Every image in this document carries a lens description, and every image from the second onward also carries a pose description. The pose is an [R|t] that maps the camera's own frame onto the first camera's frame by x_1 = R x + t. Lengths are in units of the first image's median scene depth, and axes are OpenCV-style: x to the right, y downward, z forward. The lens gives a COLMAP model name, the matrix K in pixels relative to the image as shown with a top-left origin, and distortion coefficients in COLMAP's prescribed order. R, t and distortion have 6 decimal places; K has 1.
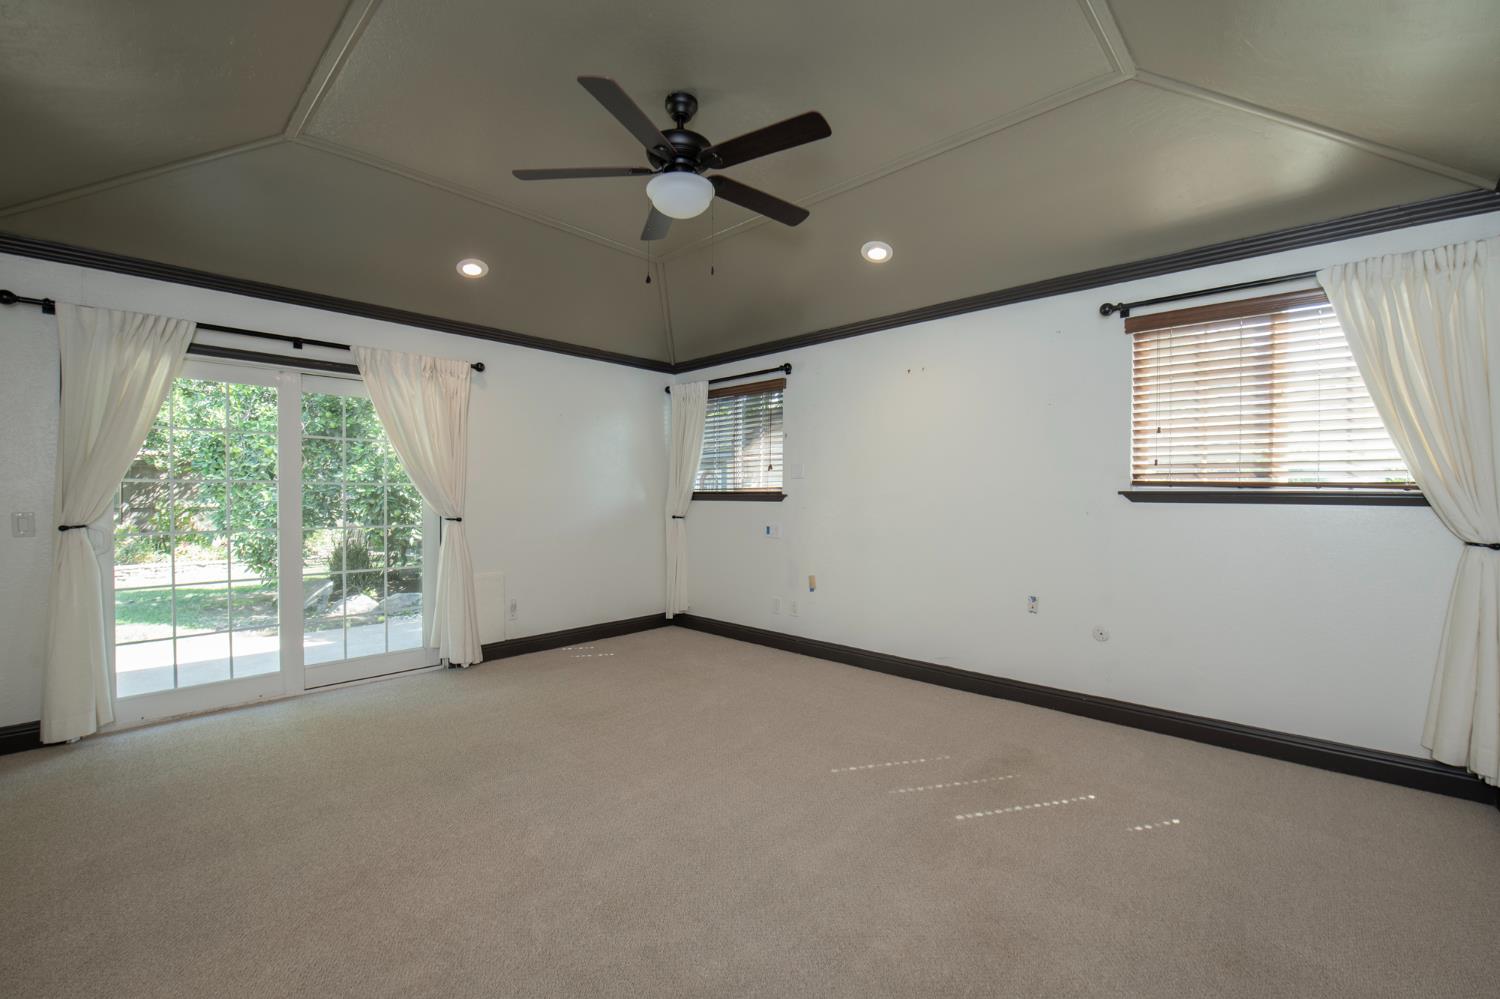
lens RADIAL K [[622.1, 0, 761.8], [0, 622.1, 499.0], [0, 0, 1]] dist [-0.002499, -0.001345]
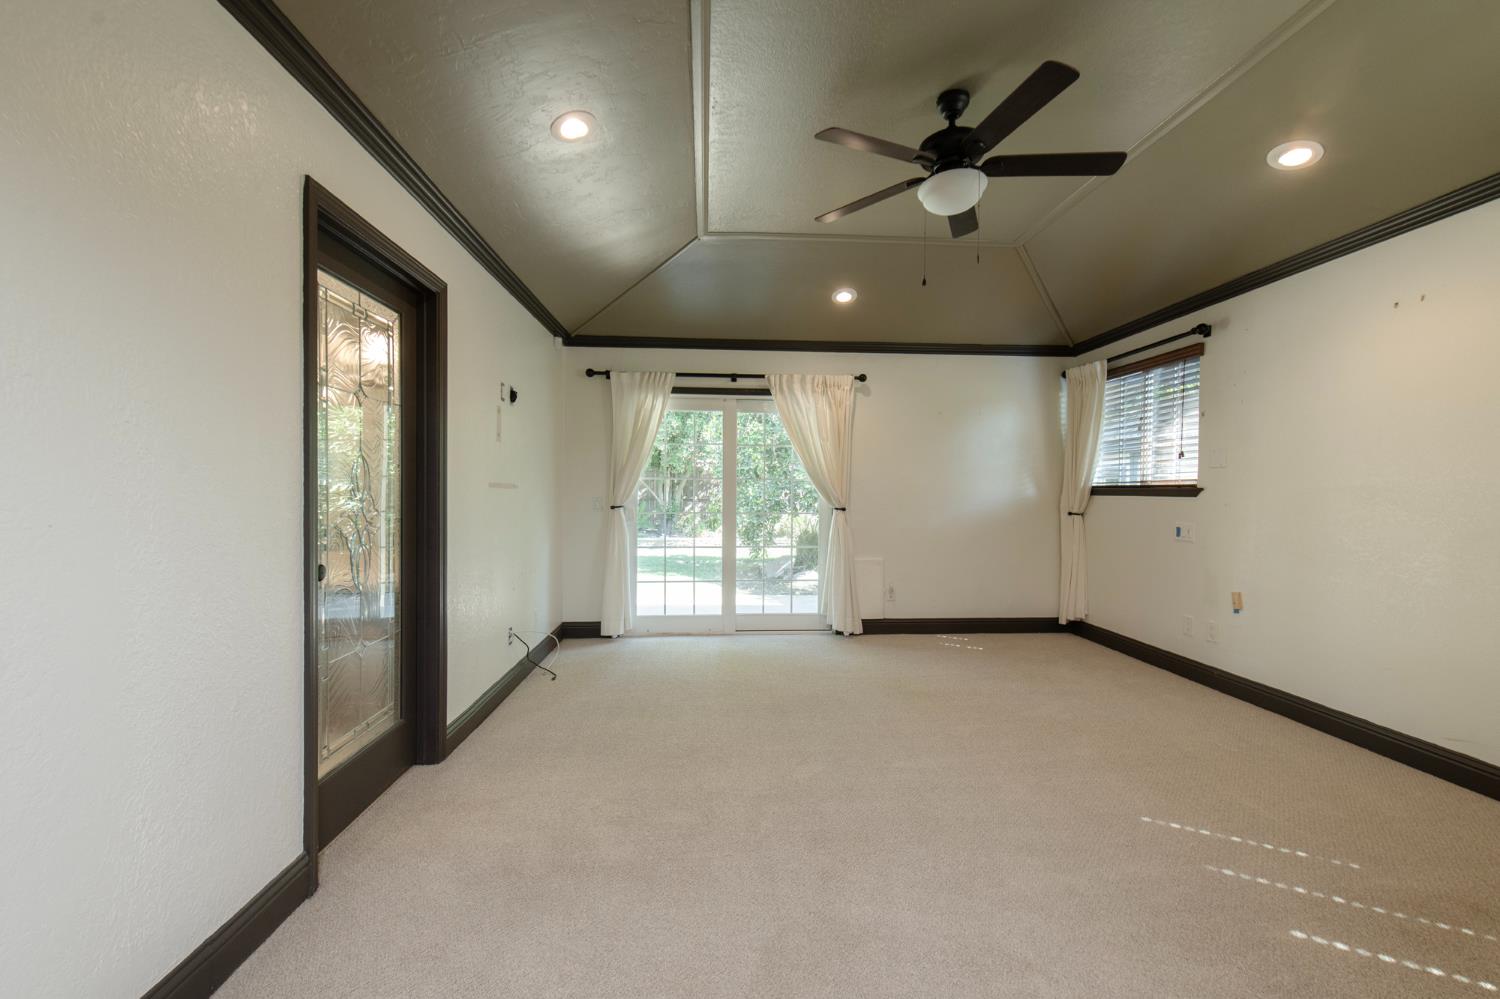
lens RADIAL K [[622.1, 0, 748.1], [0, 622.1, 492.9], [0, 0, 1]] dist [-0.002499, -0.001345]
pose [[0.724314, 0.002643, -0.689465, 0.172092], [-0.006630, 0.999973, -0.003132, 0.005760], [0.689438, 0.006839, 0.724312, 0.020975]]
